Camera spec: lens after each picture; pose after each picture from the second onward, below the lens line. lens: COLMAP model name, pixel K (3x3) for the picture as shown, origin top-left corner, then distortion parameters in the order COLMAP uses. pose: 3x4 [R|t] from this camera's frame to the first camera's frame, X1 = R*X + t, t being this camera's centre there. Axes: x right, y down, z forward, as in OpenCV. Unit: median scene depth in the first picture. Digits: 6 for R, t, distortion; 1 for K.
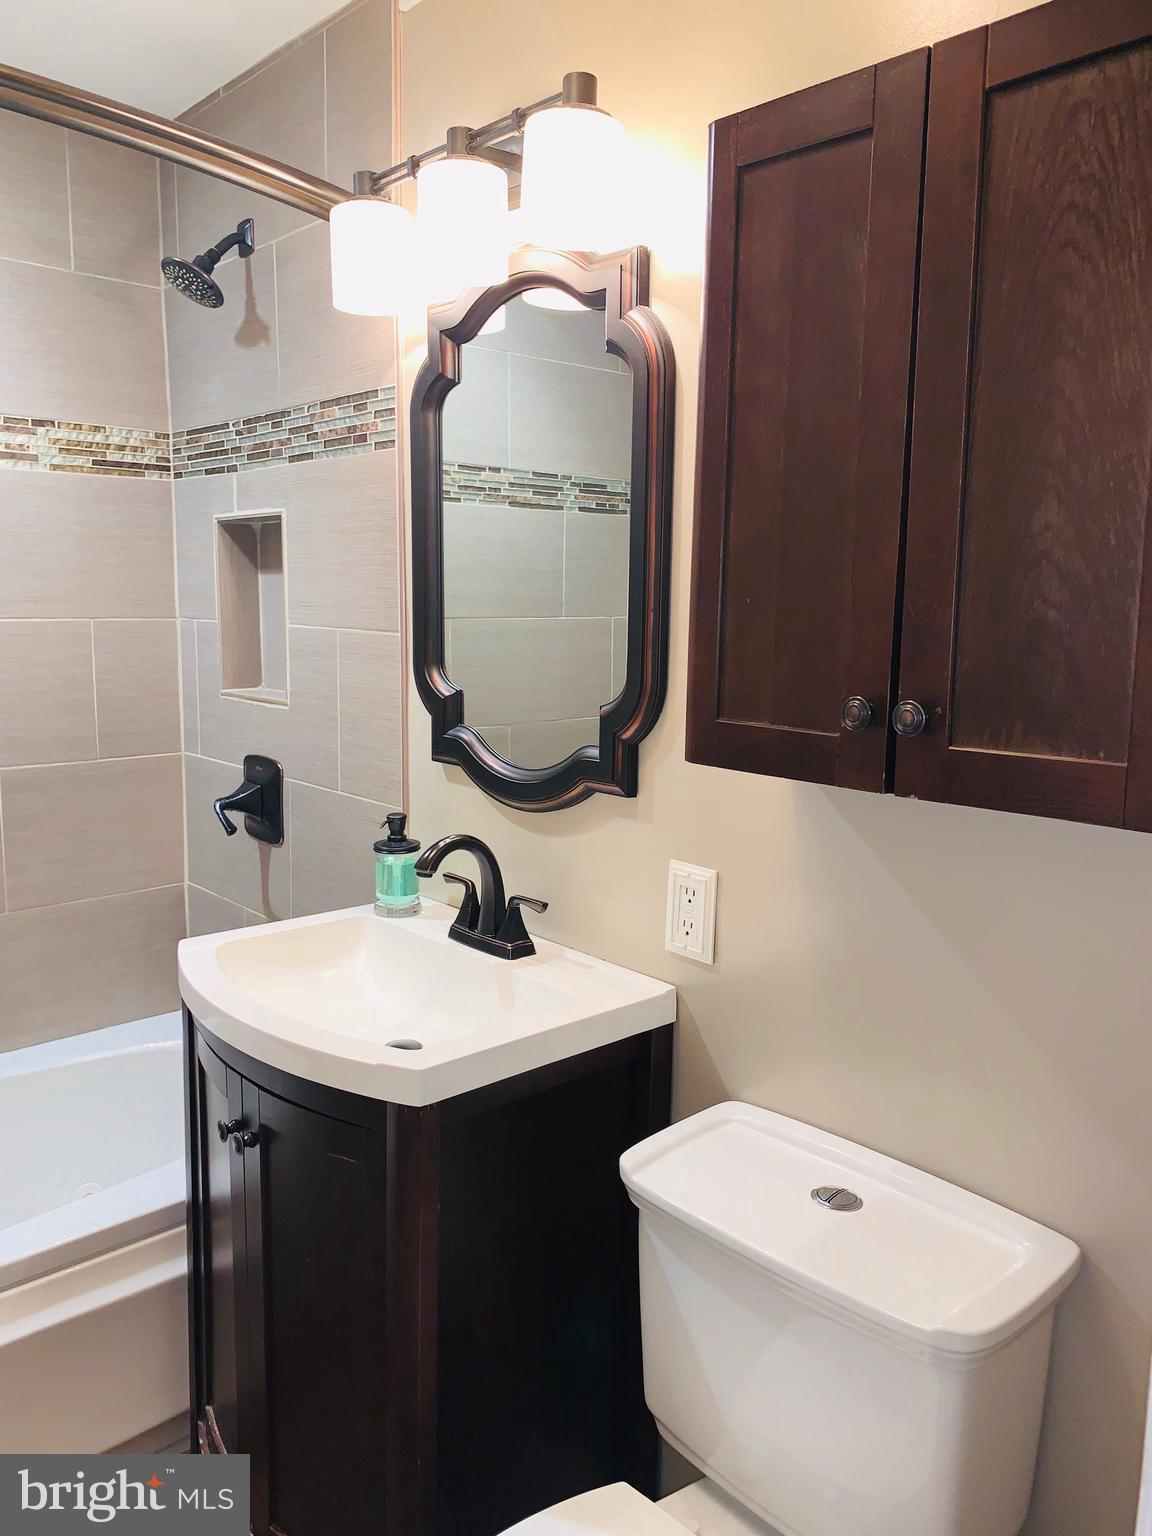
lens RADIAL K [[1180.2, 0, 572.5], [0, 1180.2, 757.7], [0, 0, 1]] dist [0.003170, -0.008324]
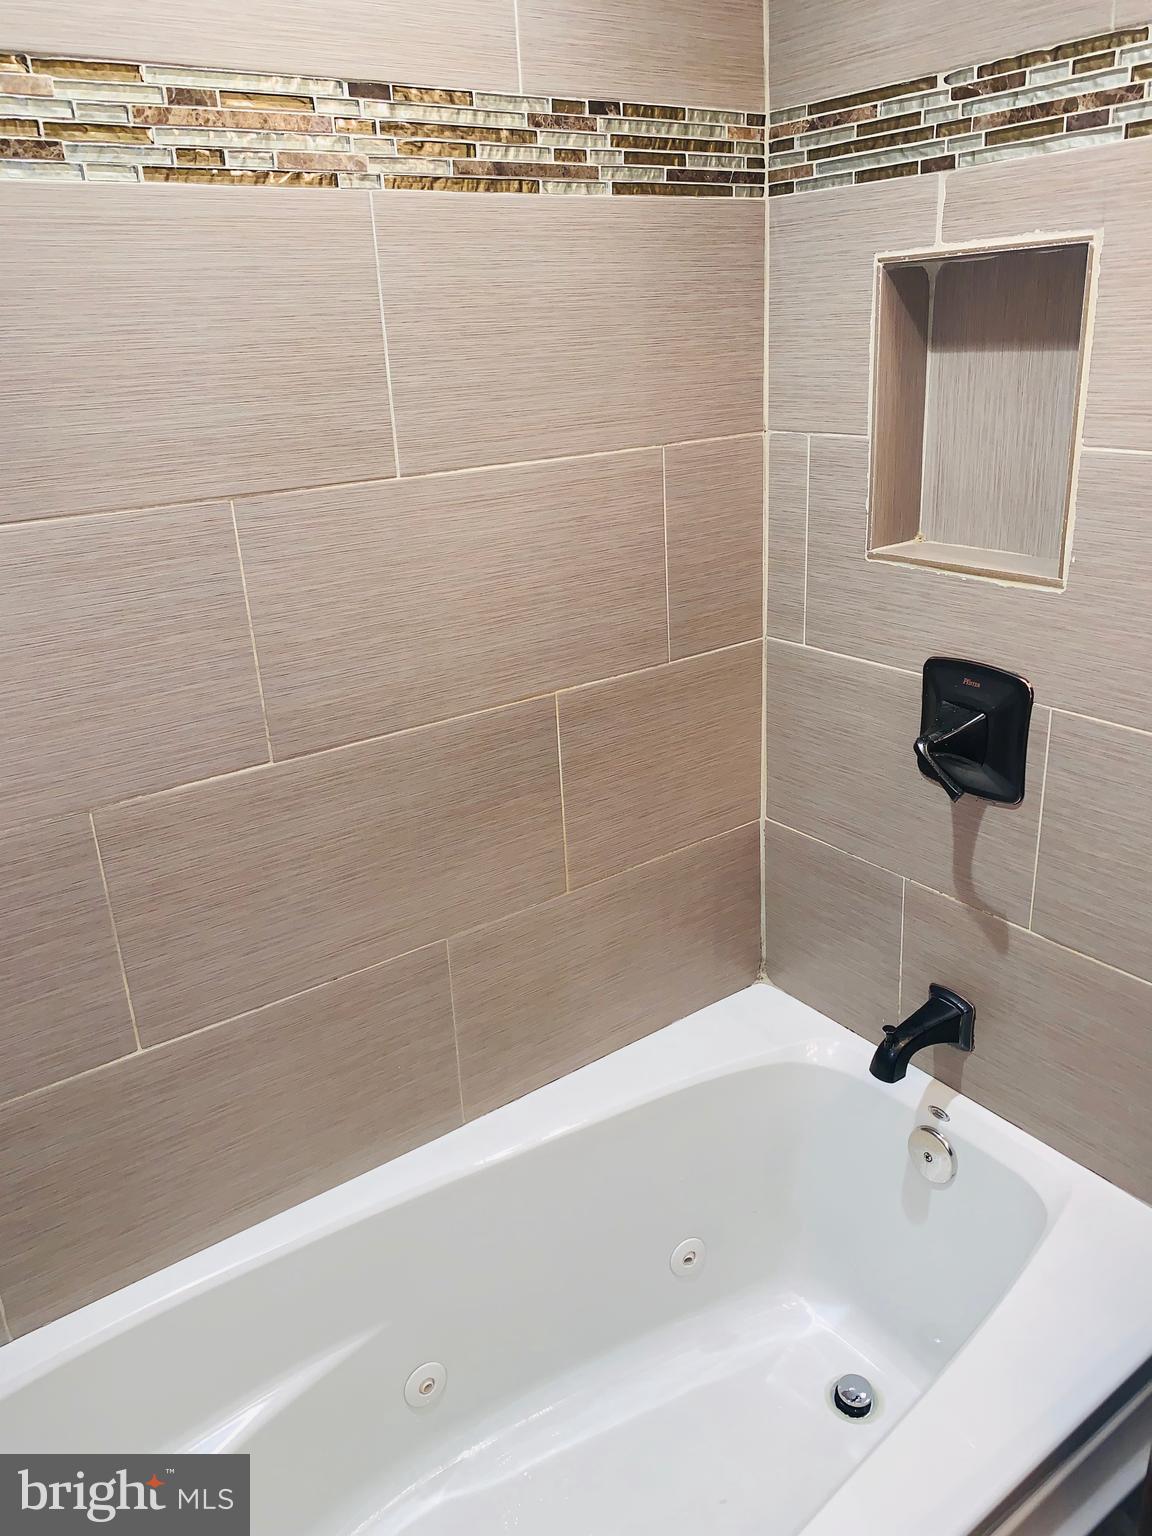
lens RADIAL K [[1180.2, 0, 586.2], [0, 1180.2, 776.4], [0, 0, 1]] dist [0.003170, -0.008324]
pose [[0.990681, -0.017117, -0.135119, -0.373572], [0.046778, 0.974485, 0.219526, -0.086840], [0.127914, -0.223801, 0.966205, 0.349433]]
